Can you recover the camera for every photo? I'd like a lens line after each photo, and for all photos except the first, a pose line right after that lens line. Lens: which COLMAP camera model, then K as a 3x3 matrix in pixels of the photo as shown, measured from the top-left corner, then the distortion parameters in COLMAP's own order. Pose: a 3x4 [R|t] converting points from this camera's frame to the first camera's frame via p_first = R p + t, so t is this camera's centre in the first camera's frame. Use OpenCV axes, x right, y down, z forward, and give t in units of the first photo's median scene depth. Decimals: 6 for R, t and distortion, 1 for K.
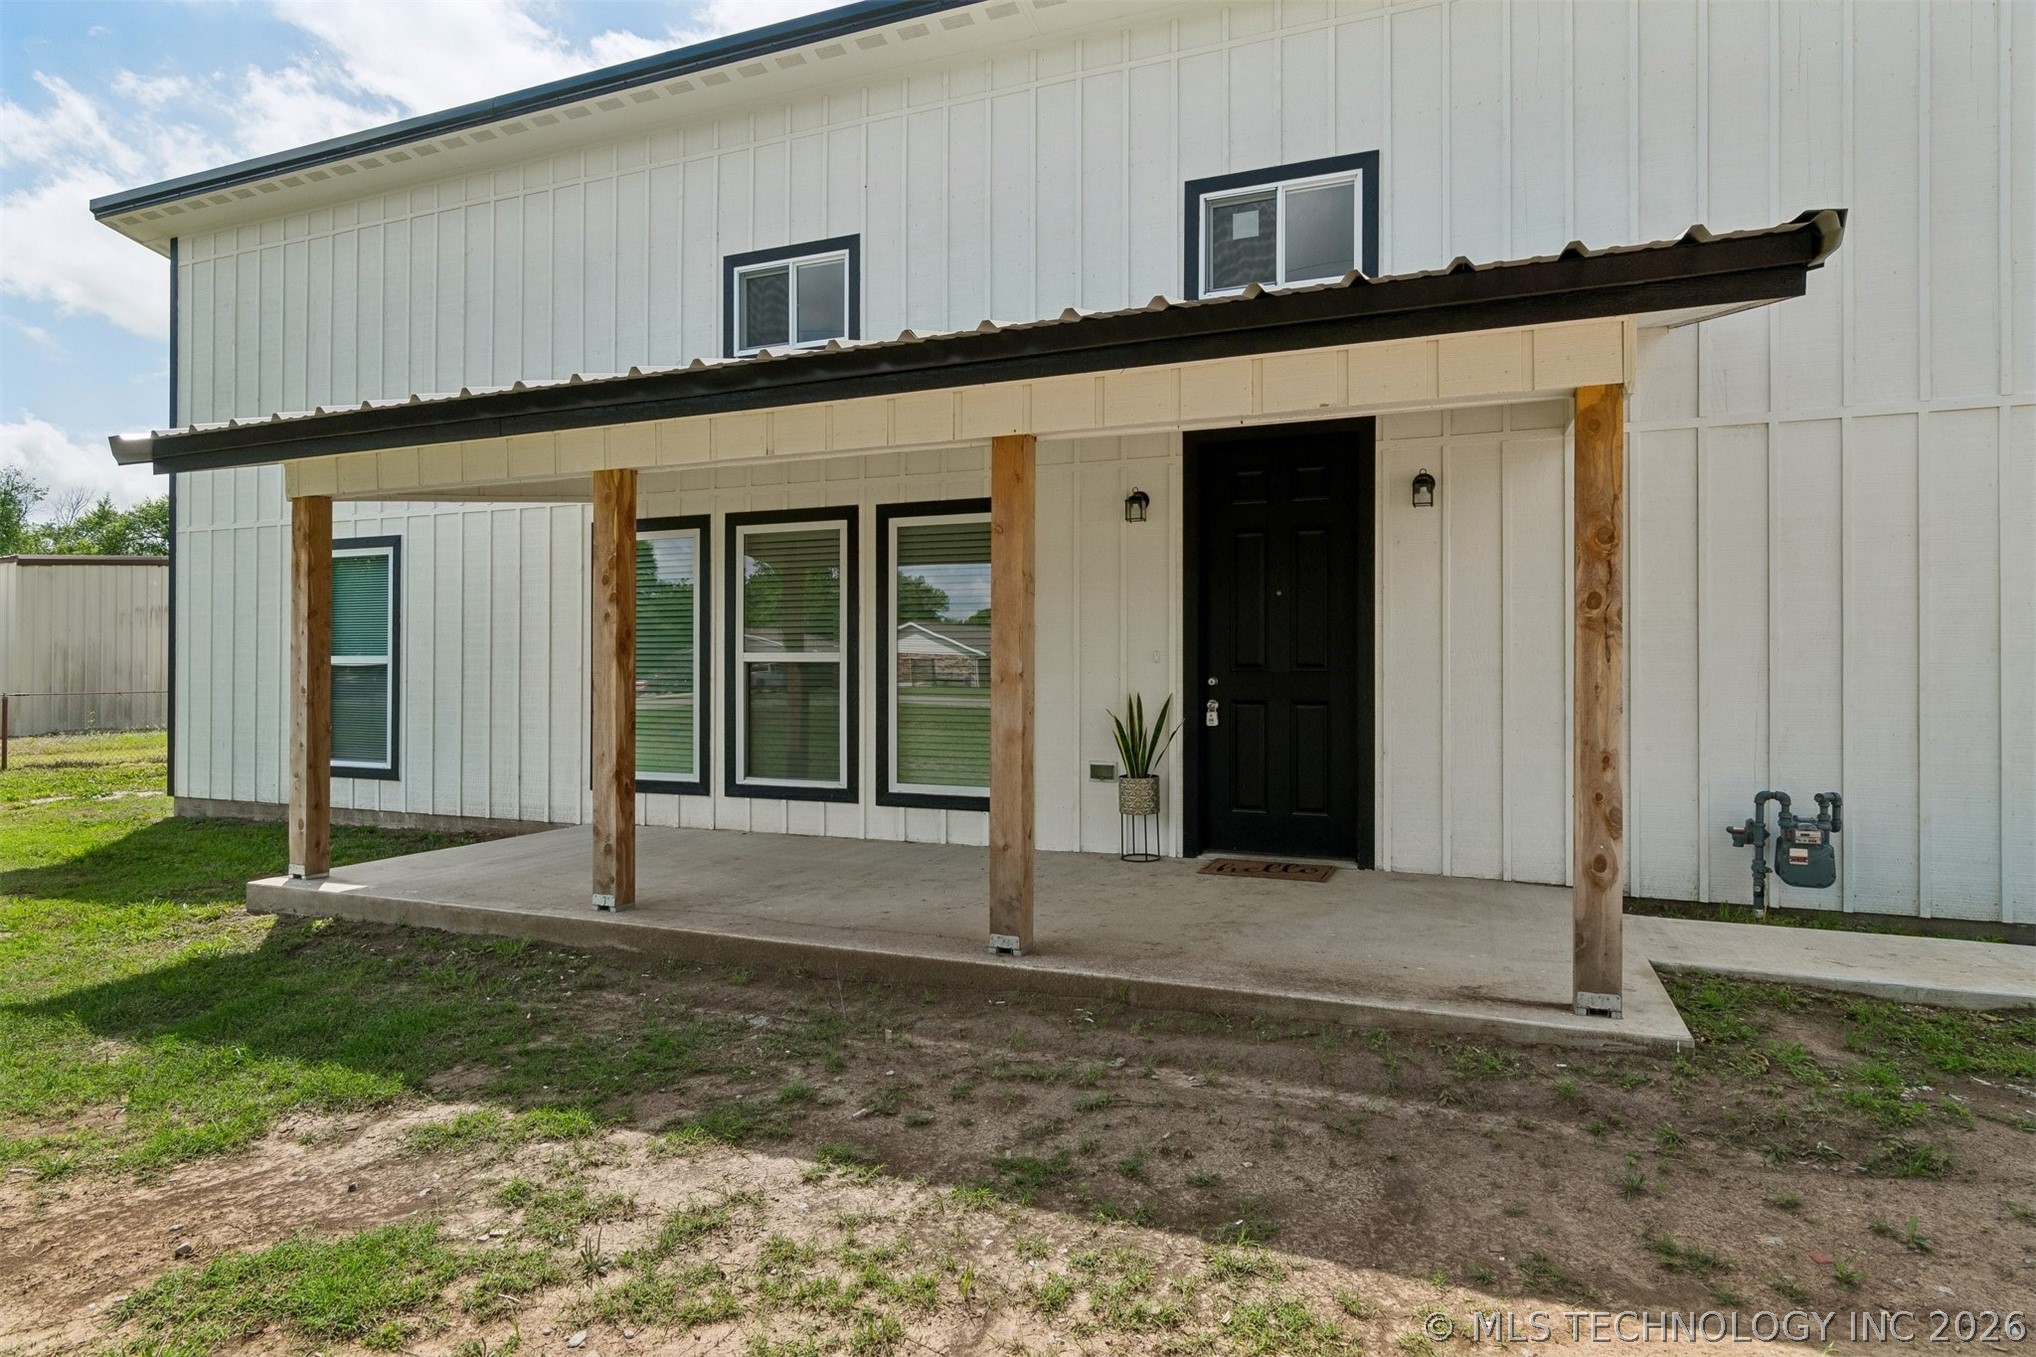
lens RADIAL K [[1101.0, 0, 1015.2], [0, 1101.0, 681.5], [0, 0, 1]] dist [-0.002350, -0.001705]
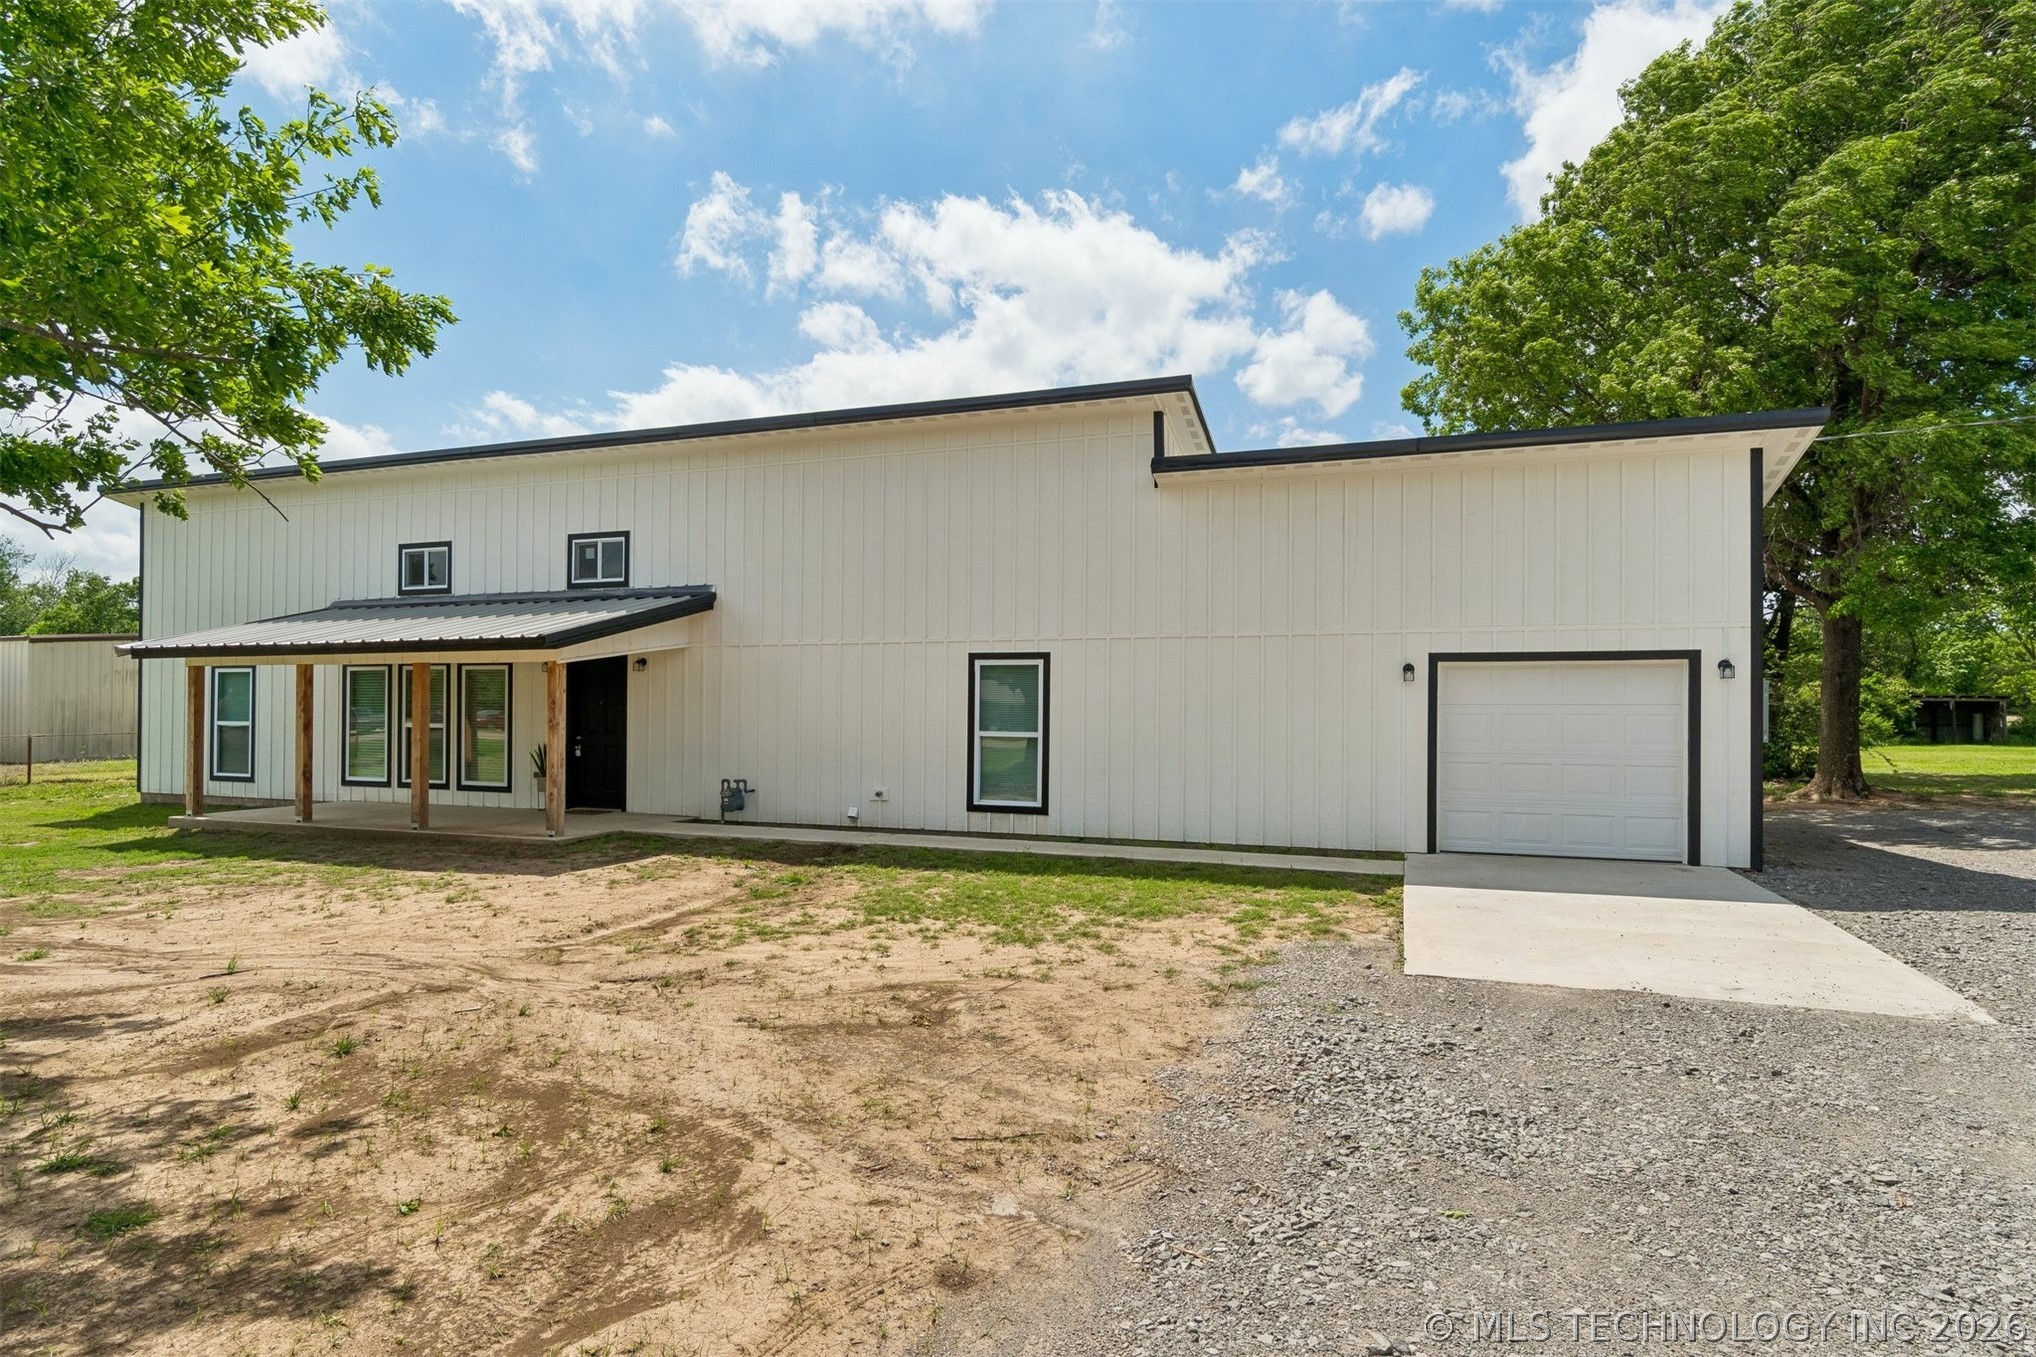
lens RADIAL K [[1036.1, 0, 1012.3], [0, 1036.1, 709.8], [0, 0, 1]] dist [-0.000751, 0.001000]
pose [[0.999083, 0.002767, 0.042732, 0.930457], [-0.002579, 0.999987, -0.004464, -0.048844], [-0.042744, 0.004350, 0.999077, -1.198326]]
